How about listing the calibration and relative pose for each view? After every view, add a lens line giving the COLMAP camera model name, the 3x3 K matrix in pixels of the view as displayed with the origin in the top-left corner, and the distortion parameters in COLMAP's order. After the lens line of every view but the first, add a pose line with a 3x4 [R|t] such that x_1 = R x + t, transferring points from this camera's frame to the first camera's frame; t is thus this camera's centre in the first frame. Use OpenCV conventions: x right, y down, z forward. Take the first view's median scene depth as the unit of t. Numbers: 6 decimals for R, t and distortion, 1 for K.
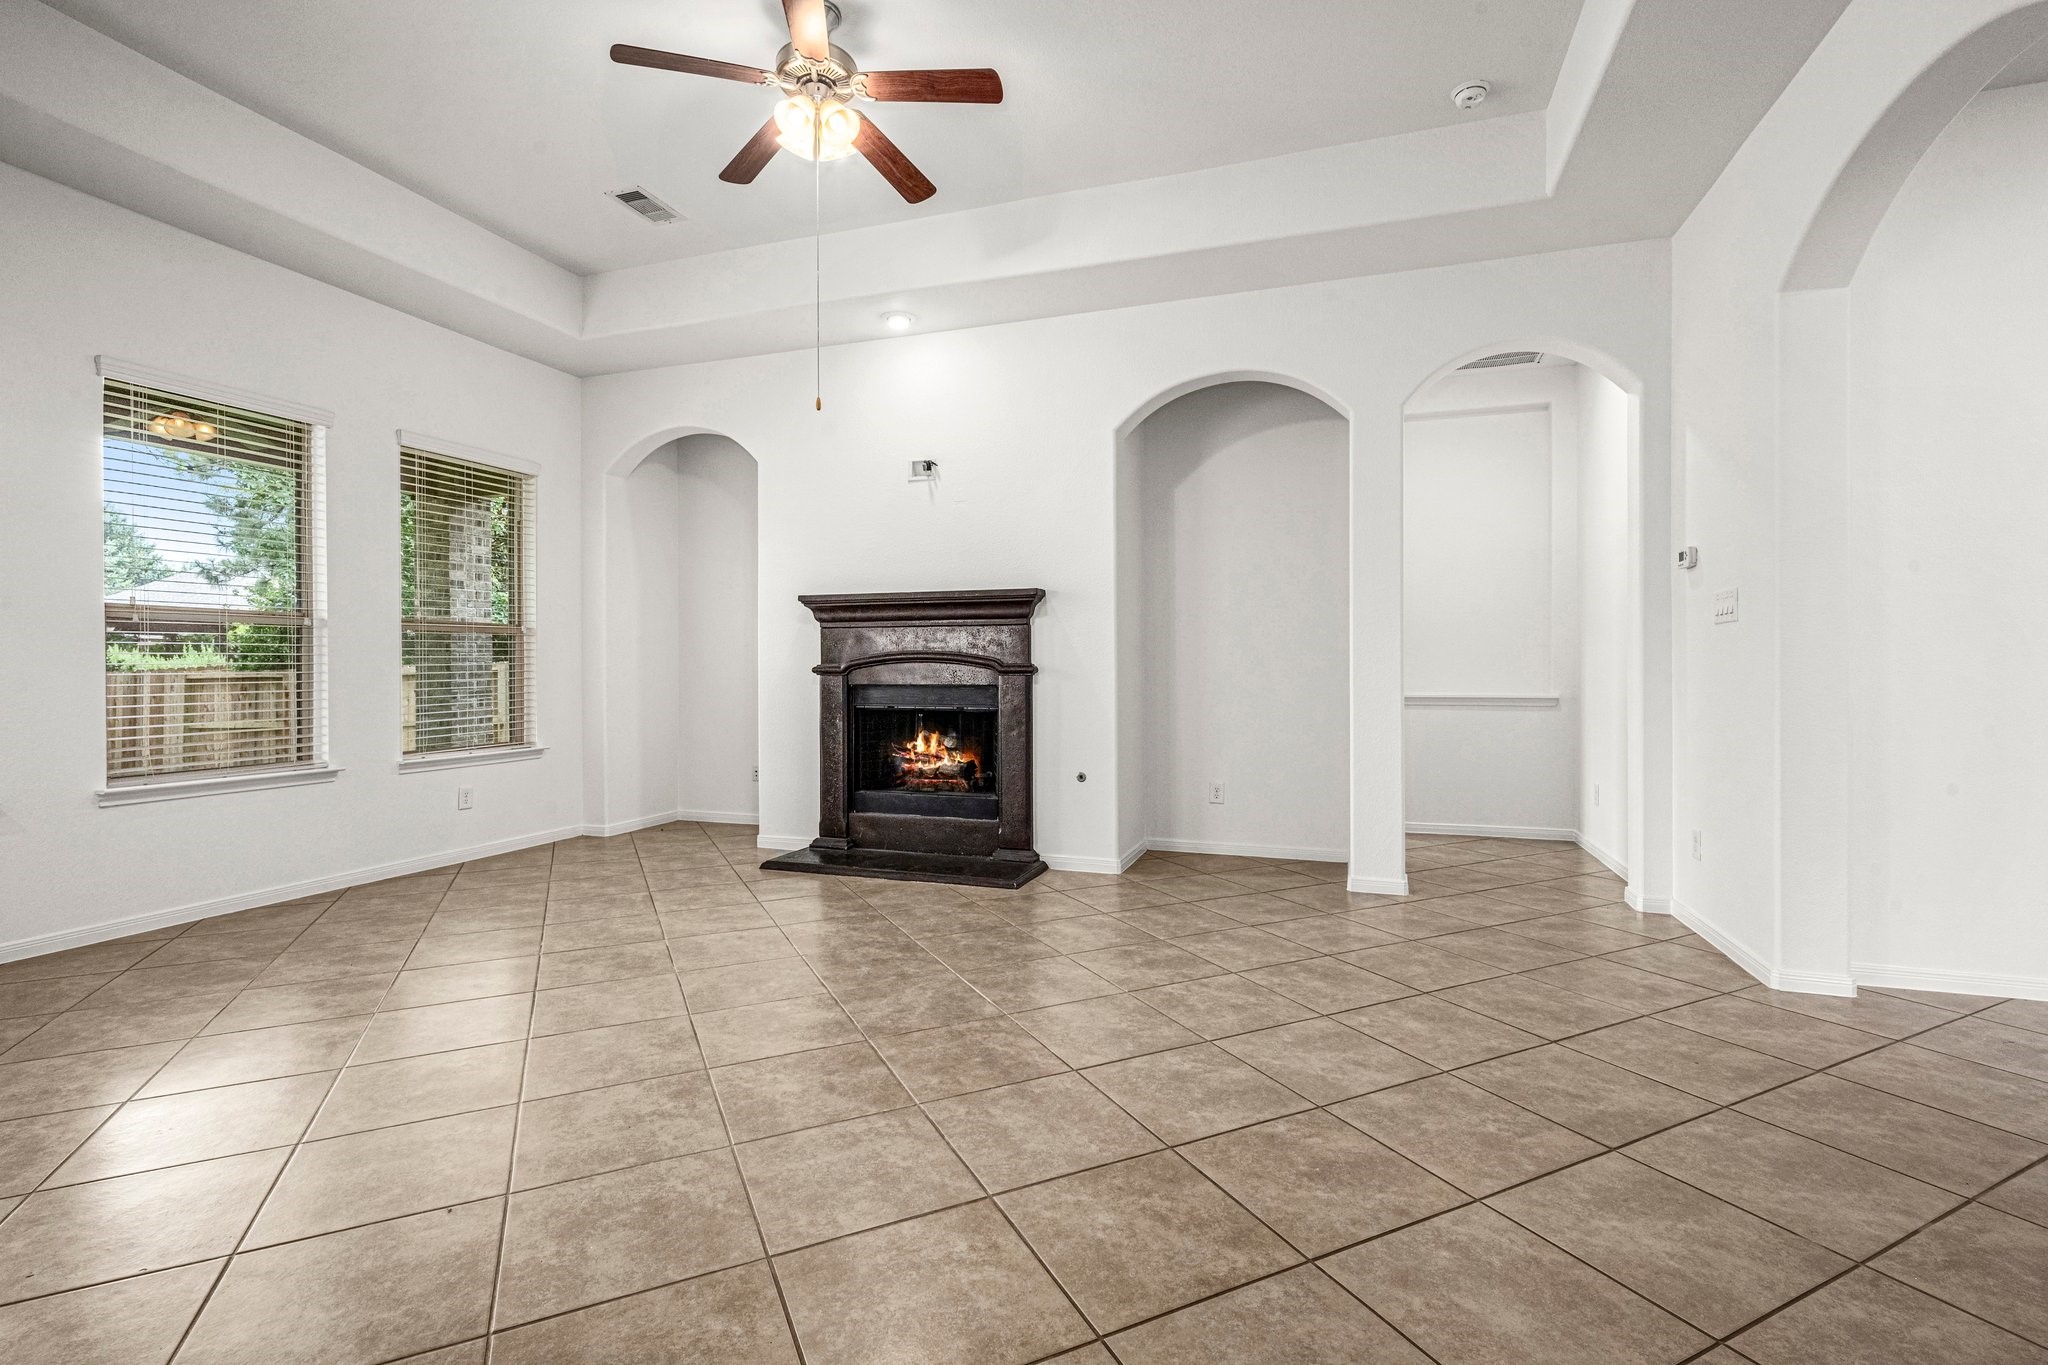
lens RADIAL K [[917.7, 0, 1024.6], [0, 917.7, 677.8], [0, 0, 1]] dist [-0.003506, 0.000420]
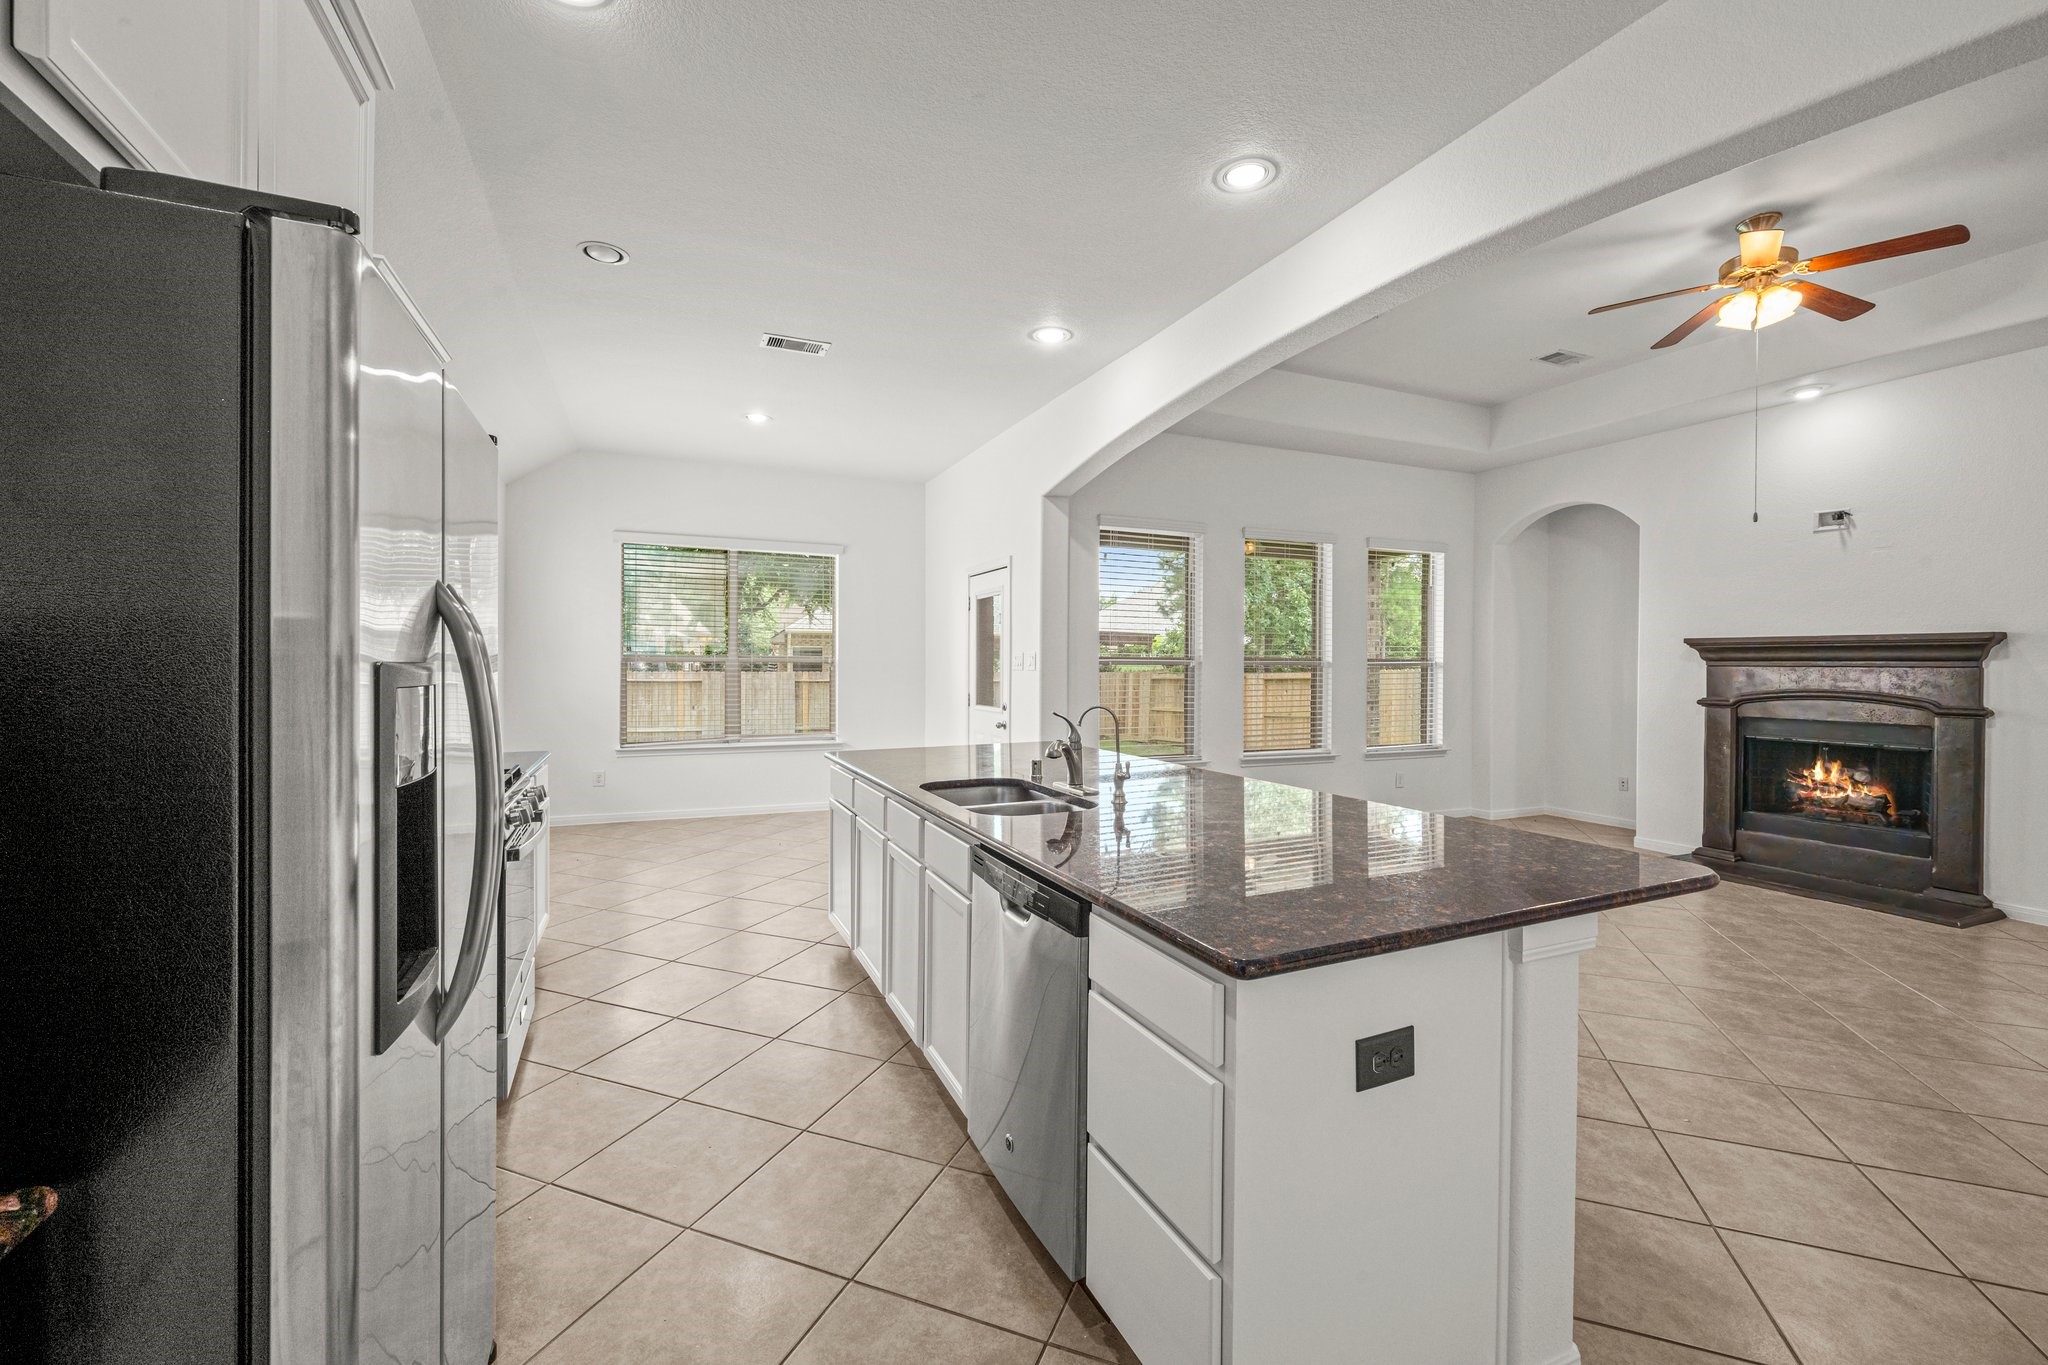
lens RADIAL K [[861.9, 0, 1018.8], [0, 861.9, 669.0], [0, 0, 1]] dist [-0.001835, 0.001504]
pose [[0.684893, 0.010893, -0.728562, -0.027918], [-0.011730, 0.999923, 0.003923, -0.047123], [0.728549, 0.005859, 0.684969, -0.389201]]
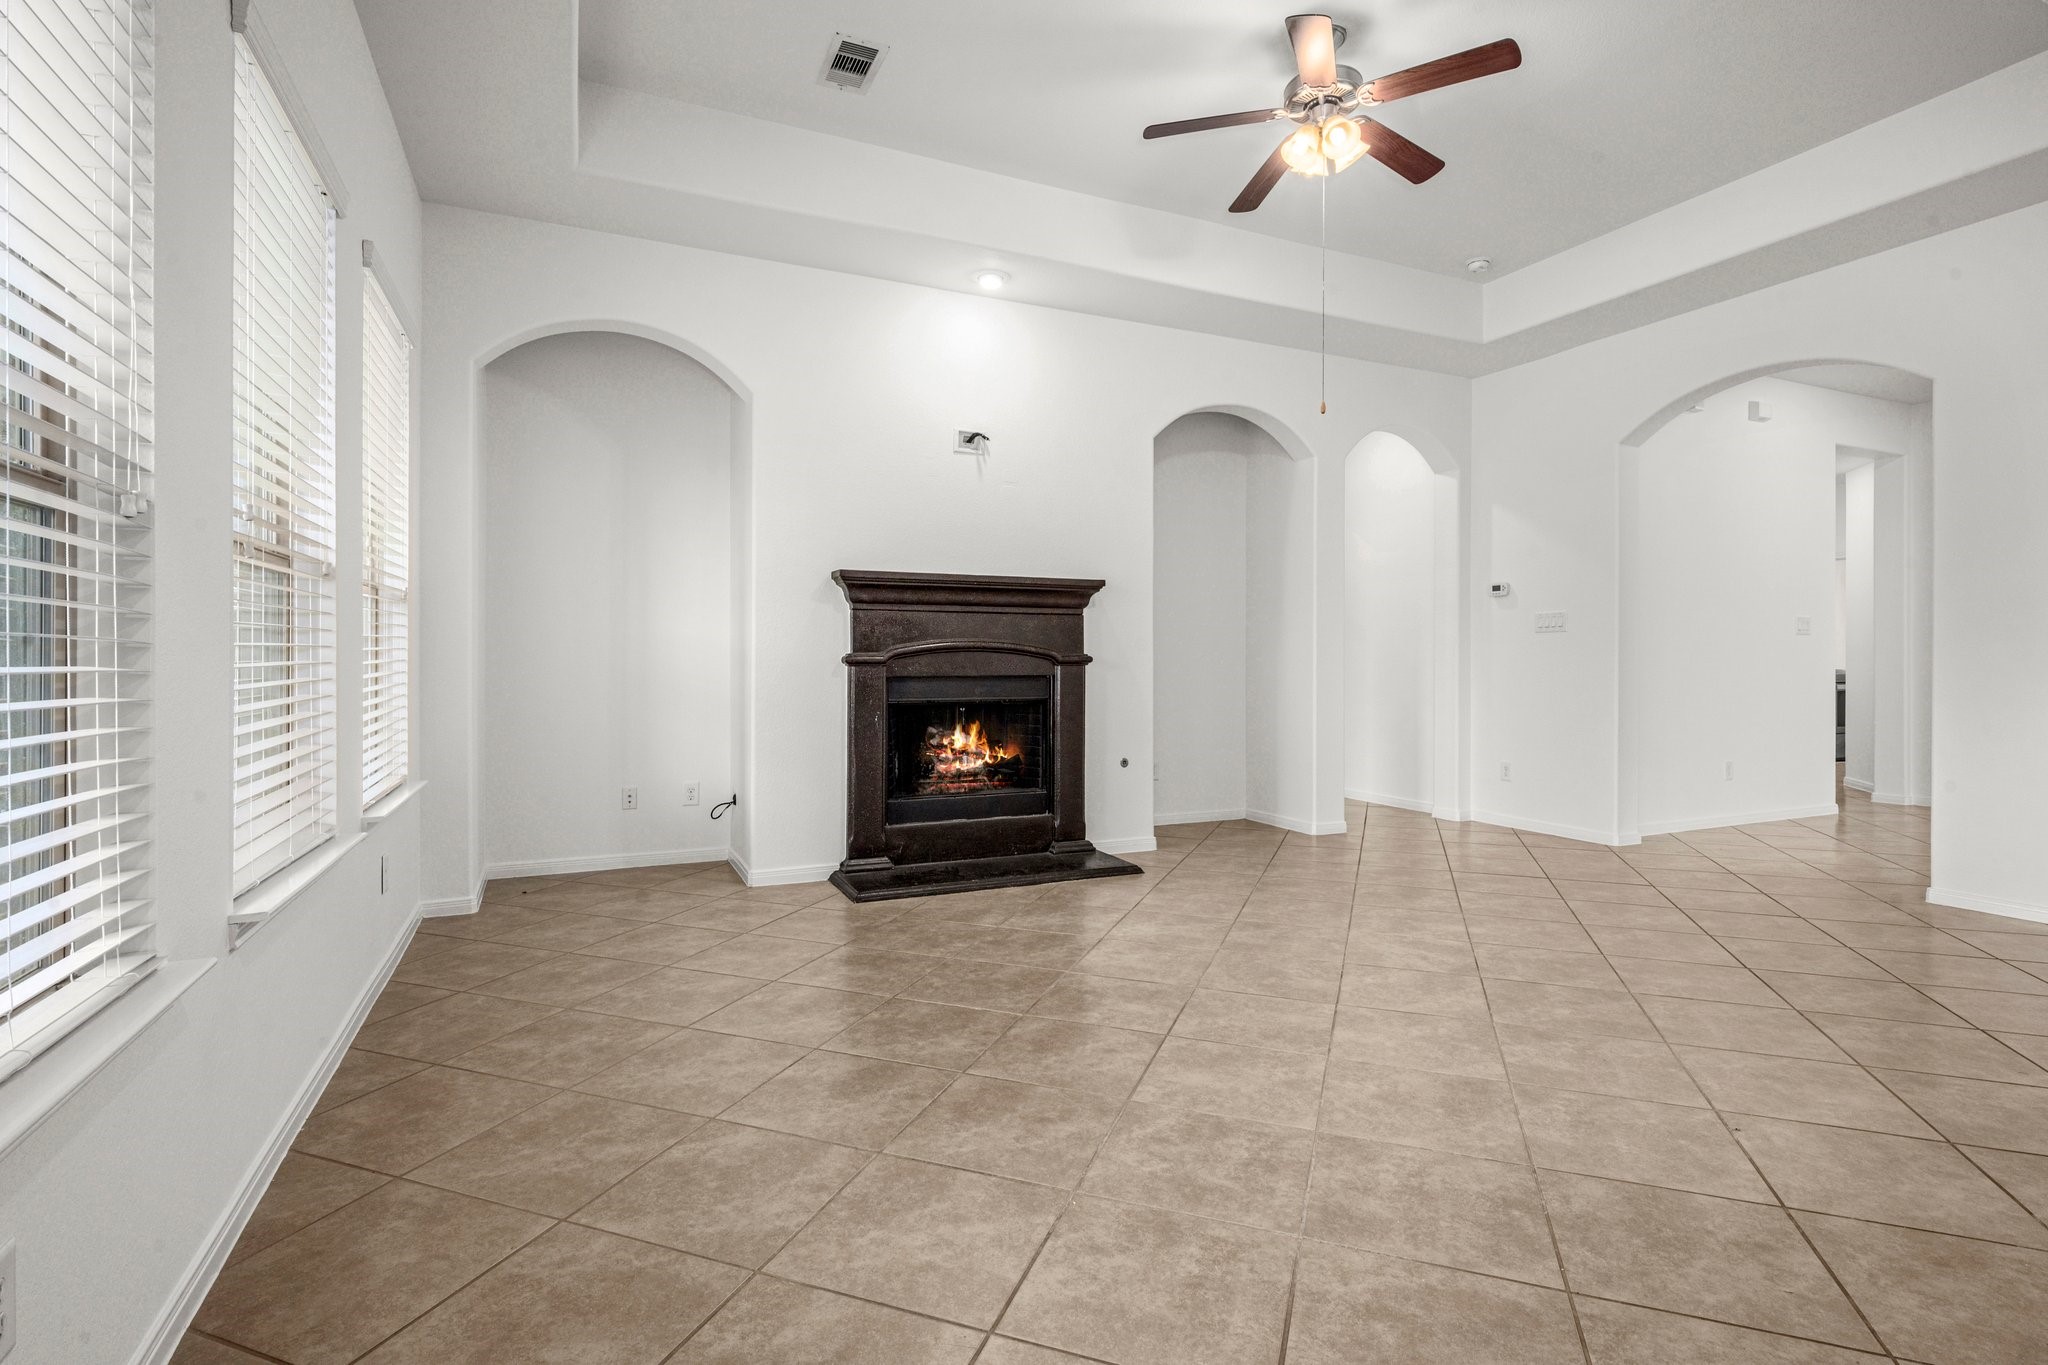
lens RADIAL K [[983.4, 0, 1019.7], [0, 983.4, 662.3], [0, 0, 1]] dist [-0.002408, 0.001904]
pose [[0.726773, -0.000931, 0.686877, -0.776263], [0.003652, 0.999990, -0.002509, -0.003375], [-0.686868, 0.004332, 0.726769, 0.260015]]
